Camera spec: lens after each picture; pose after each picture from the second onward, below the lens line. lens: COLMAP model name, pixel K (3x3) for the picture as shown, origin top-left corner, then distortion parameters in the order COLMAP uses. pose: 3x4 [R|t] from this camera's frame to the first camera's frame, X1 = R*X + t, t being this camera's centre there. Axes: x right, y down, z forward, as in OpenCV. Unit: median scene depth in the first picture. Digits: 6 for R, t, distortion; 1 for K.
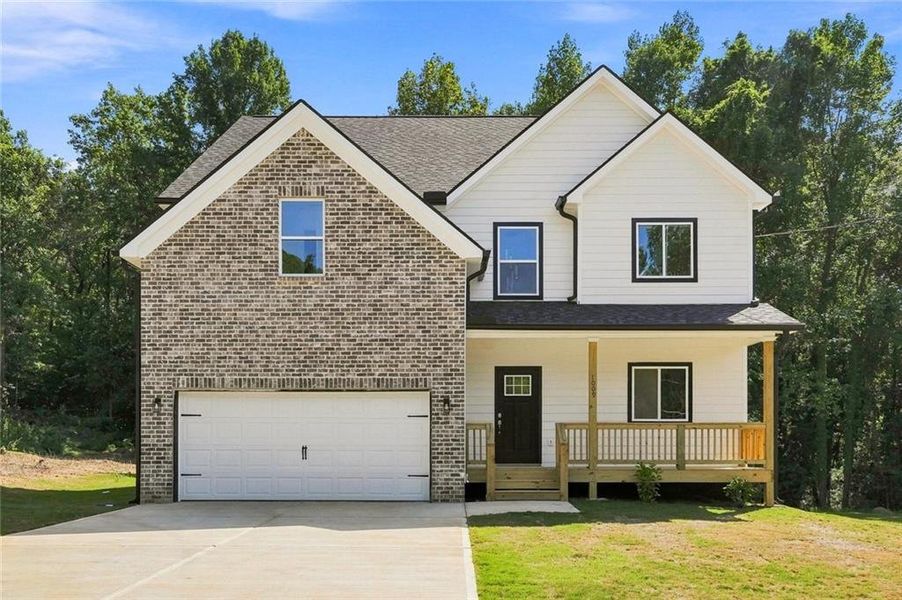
lens RADIAL K [[791.8, 0, 451.6], [0, 791.8, 314.8], [0, 0, 1]] dist [-0.000462, 0.002785]
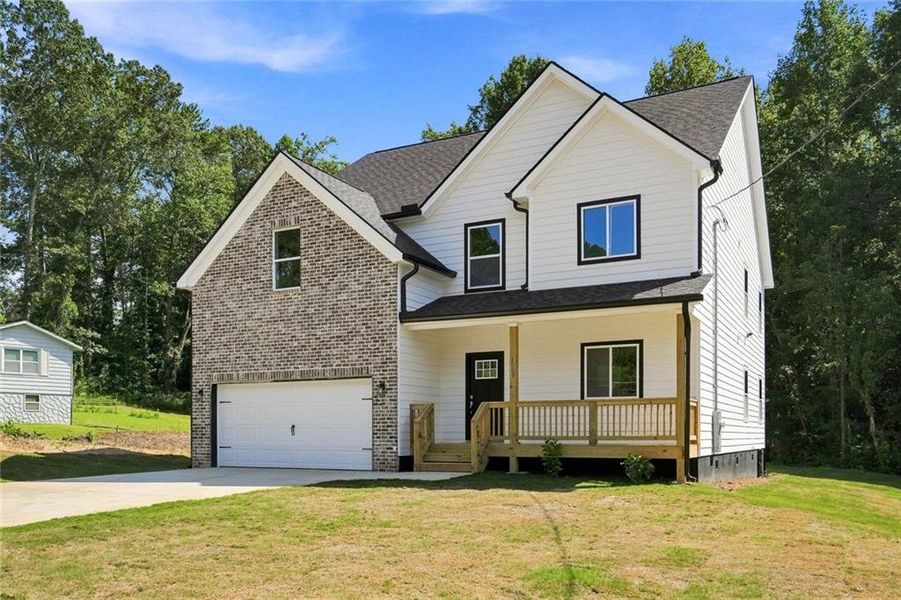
lens RADIAL K [[762.7, 0, 450.5], [0, 762.7, 300.0], [0, 0, 1]] dist [0.001745, -0.000526]
pose [[0.886871, -0.081074, -0.454848, 0.592232], [0.076384, 0.996665, -0.028715, 0.022087], [0.455659, -0.009277, 0.890106, 0.039836]]
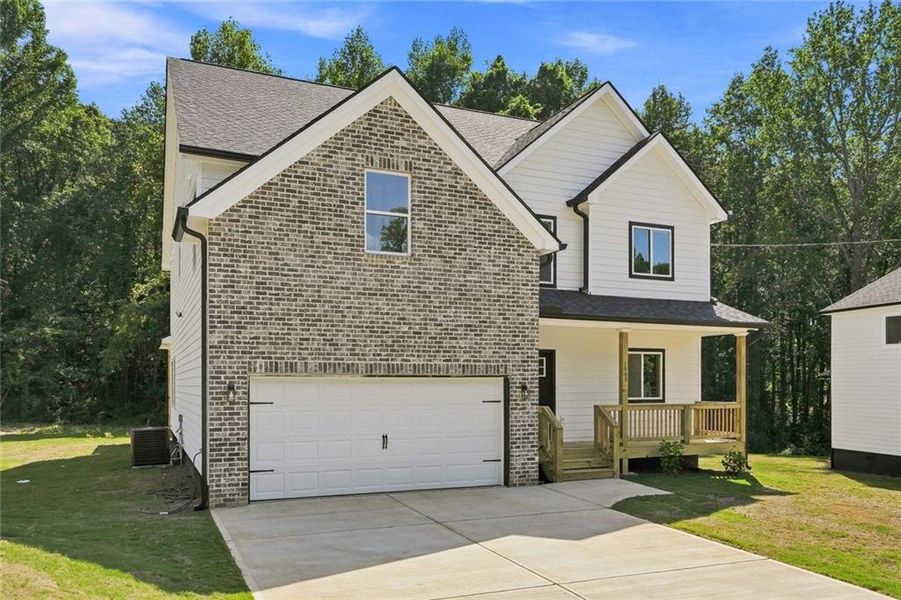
lens RADIAL K [[684.0, 0, 450.4], [0, 684.0, 288.8], [0, 0, 1]] dist [-0.004221, -0.000227]
pose [[0.915524, 0.055192, 0.398460, -0.443614], [-0.065360, 0.997790, 0.011967, -0.022571], [-0.396919, -0.036999, 0.917108, 0.223173]]
